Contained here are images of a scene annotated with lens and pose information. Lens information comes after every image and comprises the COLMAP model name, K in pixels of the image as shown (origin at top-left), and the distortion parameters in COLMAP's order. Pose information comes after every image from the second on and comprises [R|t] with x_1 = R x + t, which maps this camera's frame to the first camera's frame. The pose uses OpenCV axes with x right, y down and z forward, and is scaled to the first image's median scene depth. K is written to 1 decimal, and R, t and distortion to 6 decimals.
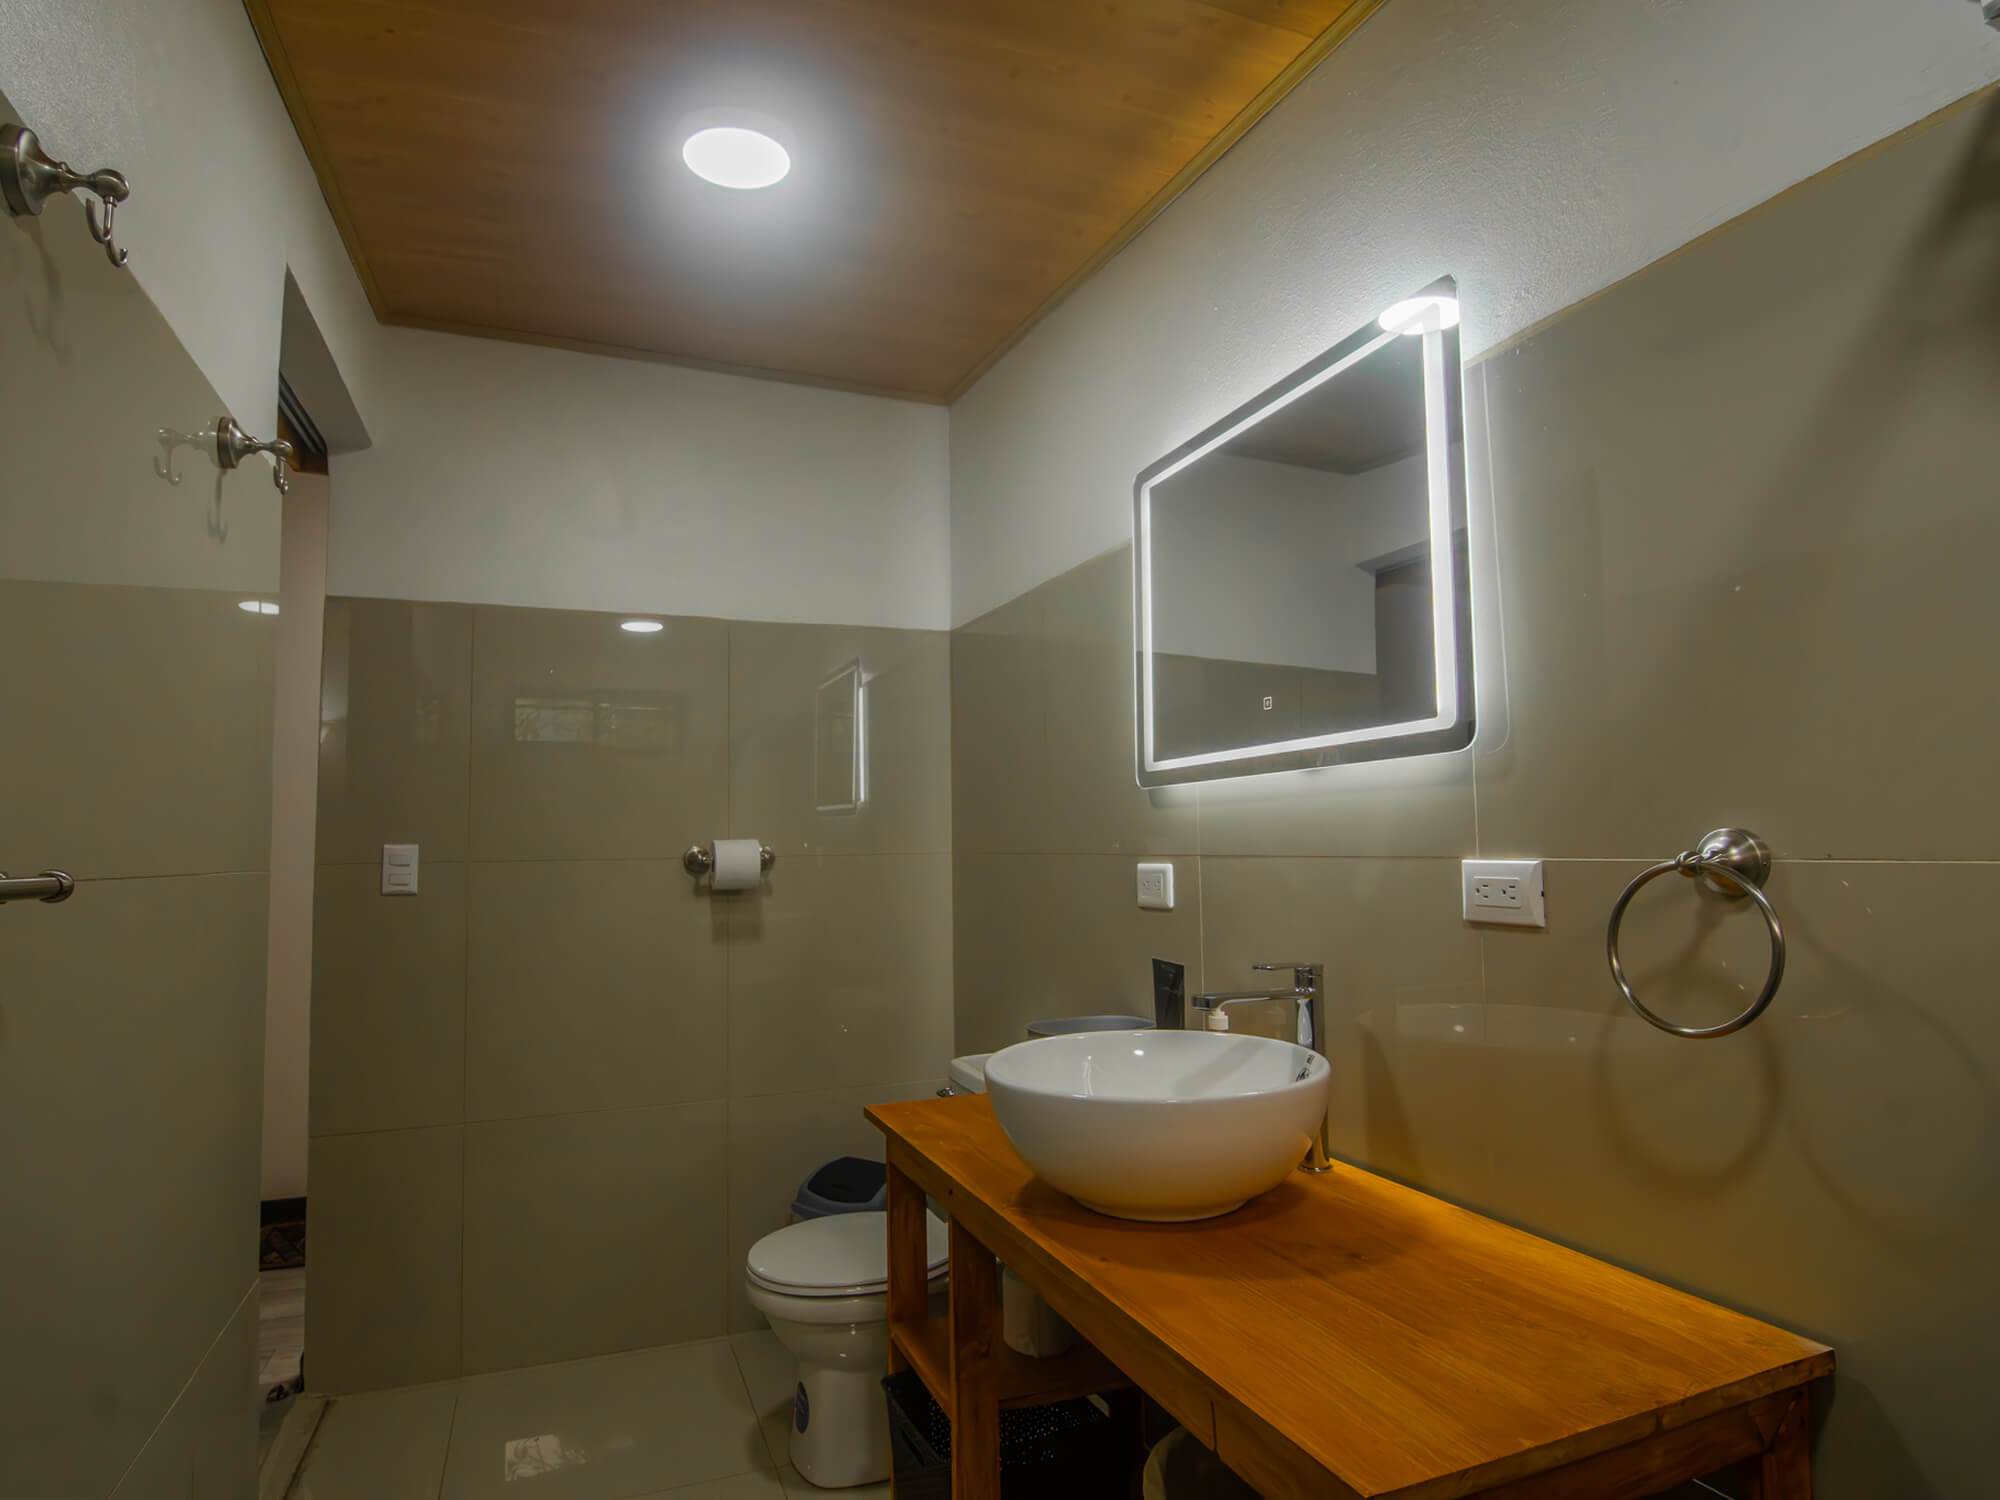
lens RADIAL K [[1078.4, 0, 968.7], [0, 1078.4, 759.2], [0, 0, 1]] dist [0.000202, -0.012163]
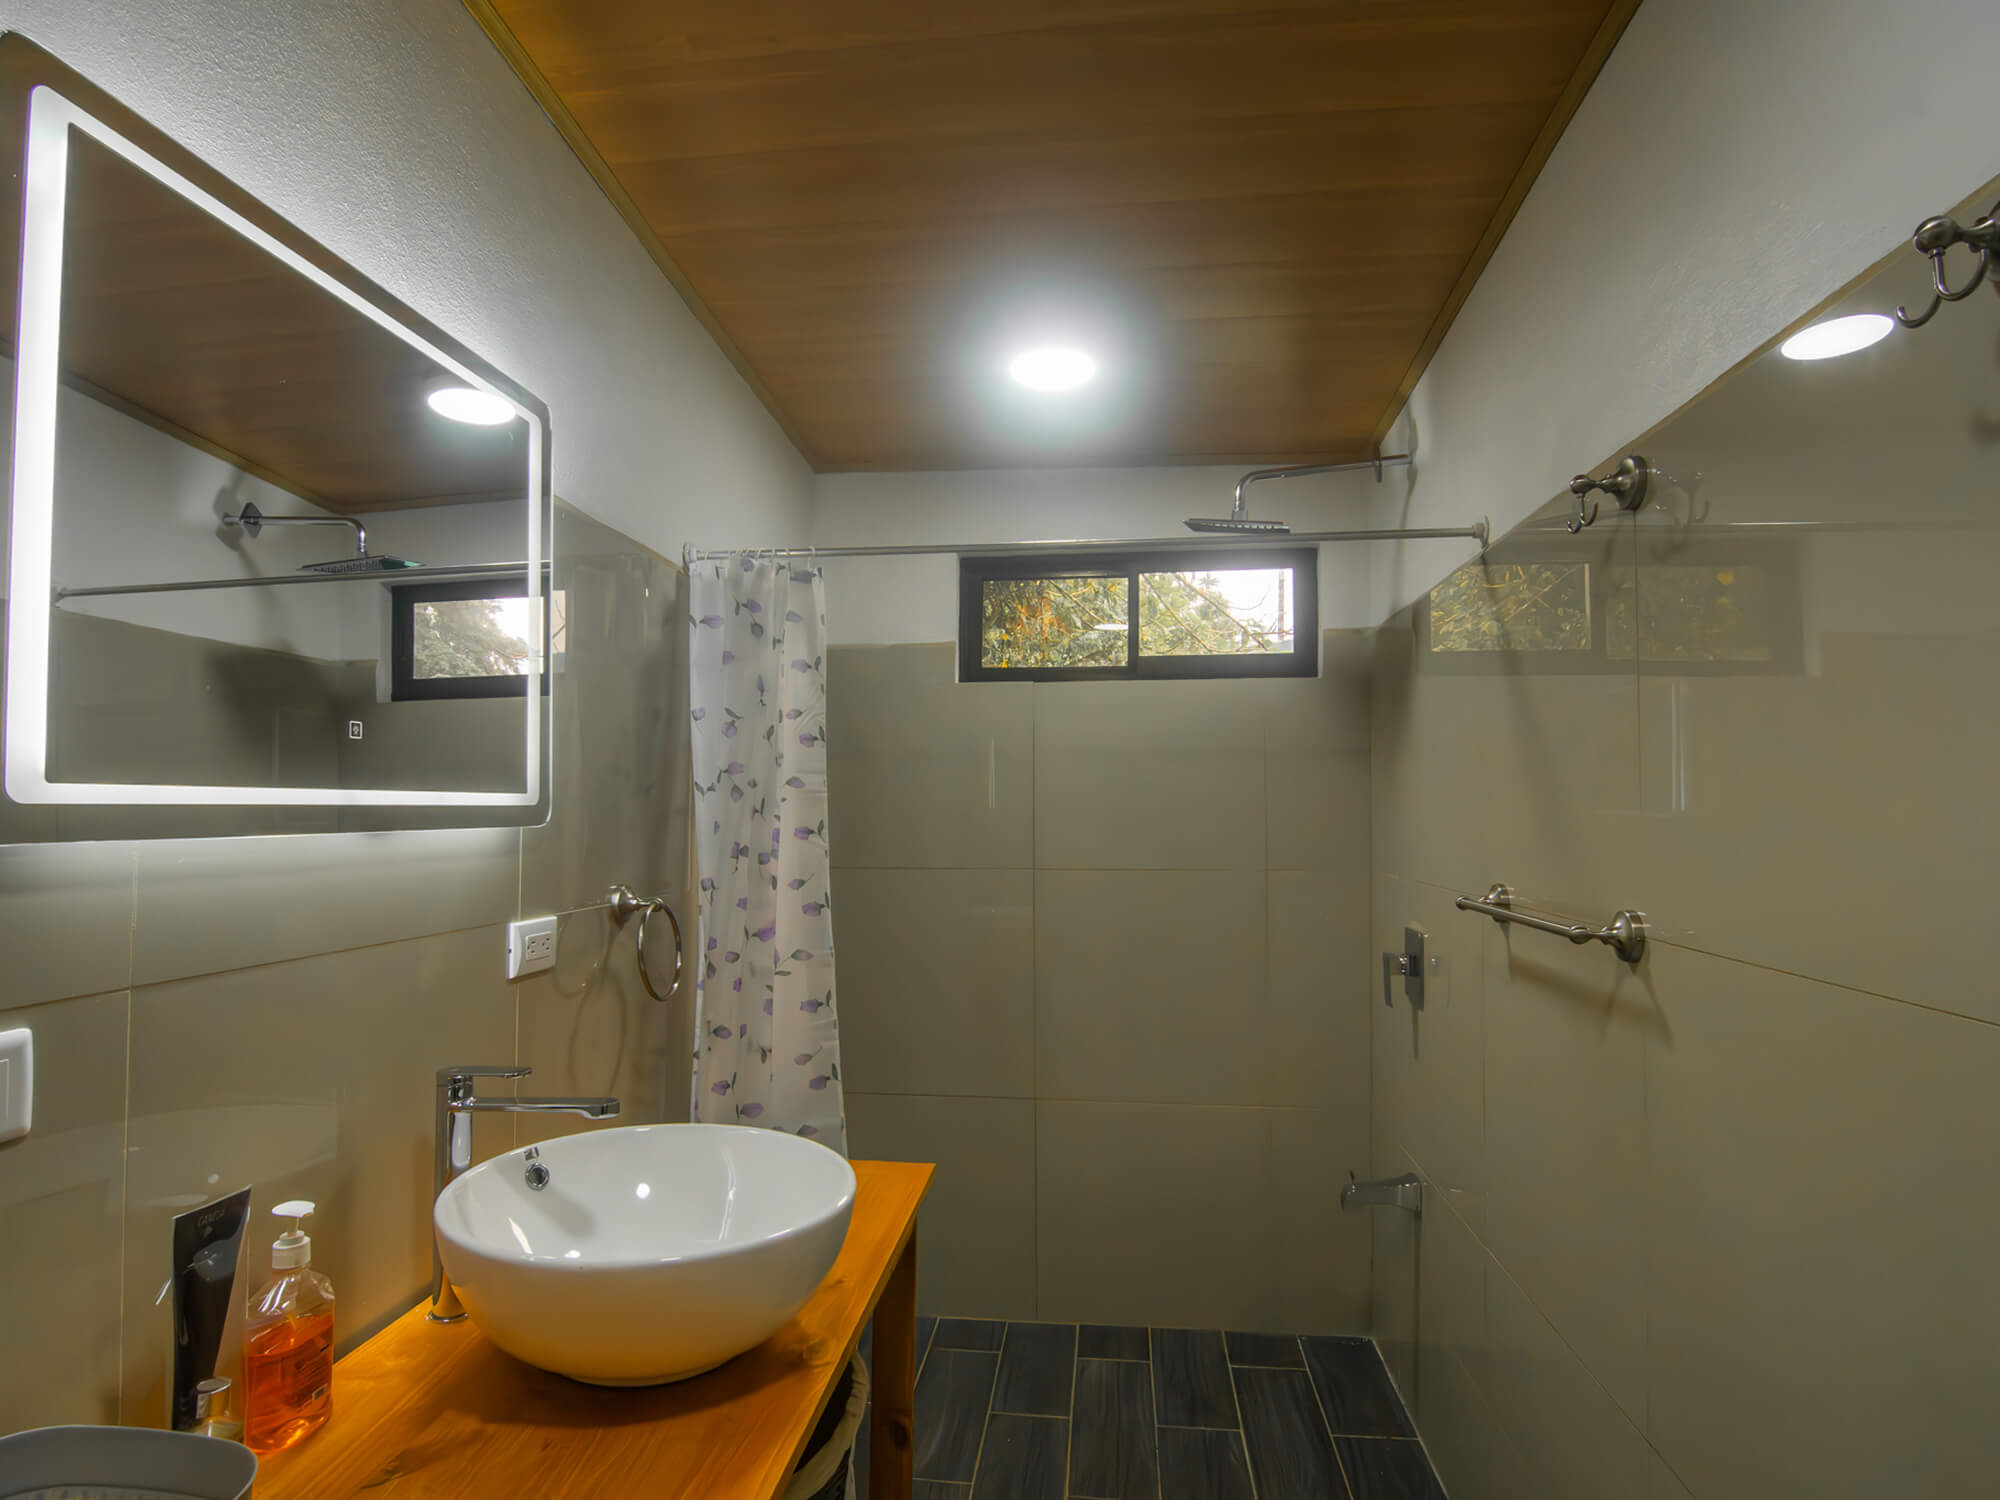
lens RADIAL K [[1082.6, 0, 944.5], [0, 1082.6, 770.8], [0, 0, 1]] dist [0.000528, -0.026271]
pose [[-0.868580, 0.027407, 0.494790, -0.411686], [-0.033935, 0.992836, -0.114565, 0.042233], [-0.494386, -0.116299, -0.861428, 1.490304]]
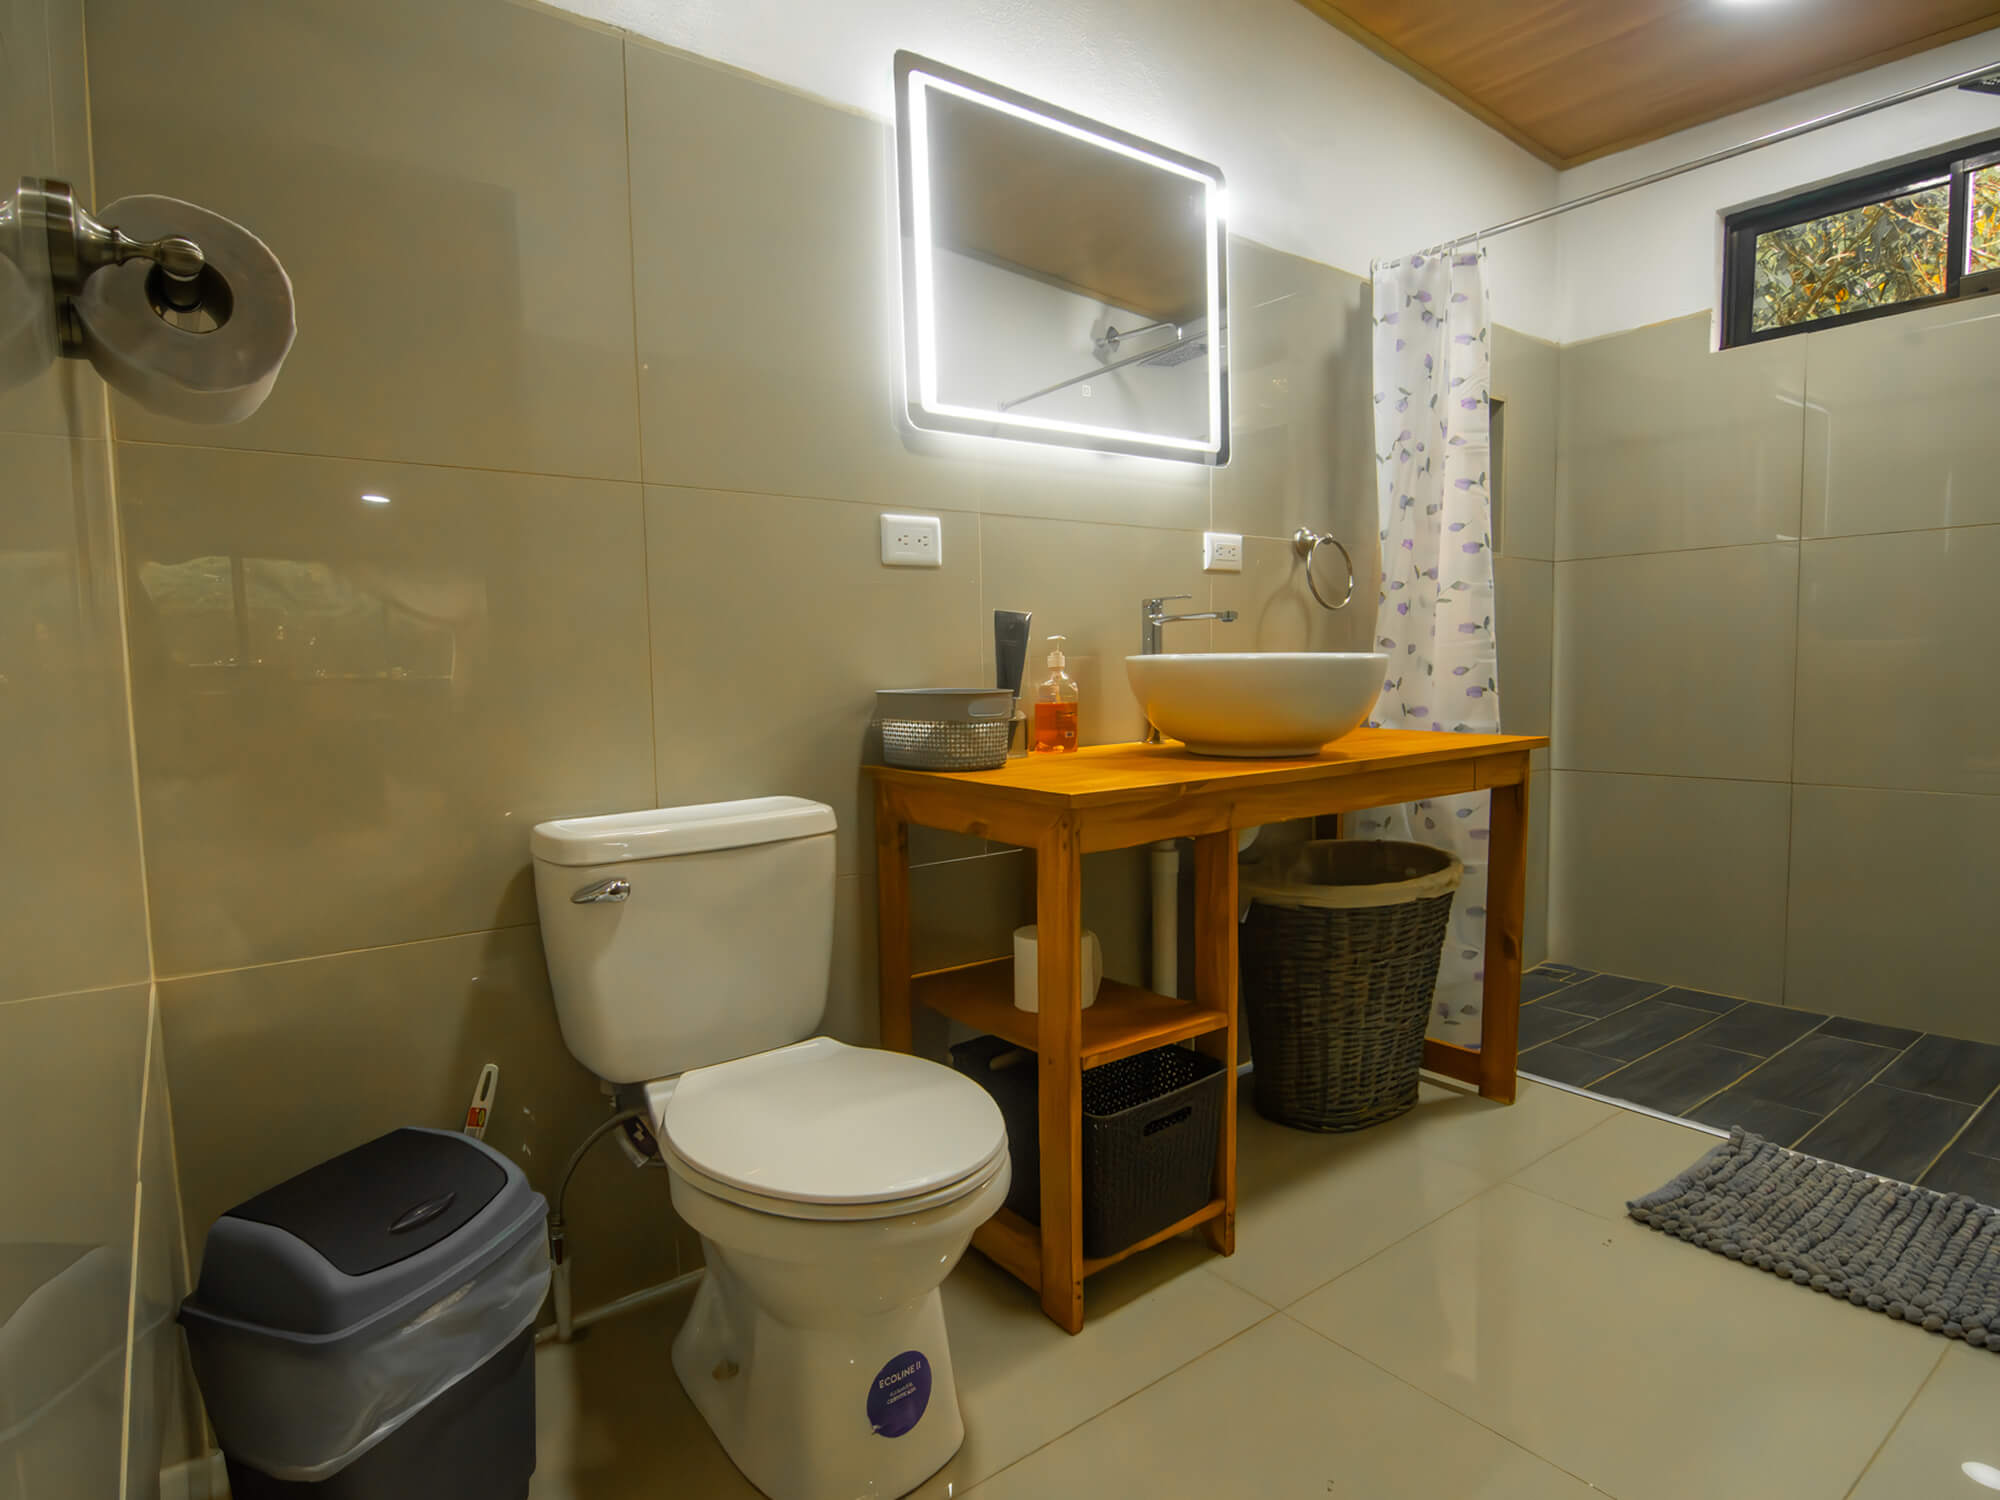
lens RADIAL K [[1078.4, 0, 968.7], [0, 1078.4, 759.2], [0, 0, 1]] dist [0.000202, -0.012163]
pose [[-0.269886, -0.072131, 0.960187, -0.932937], [-0.056999, 0.996638, 0.058849, 0.314213], [-0.961204, -0.038848, -0.273090, 1.532919]]
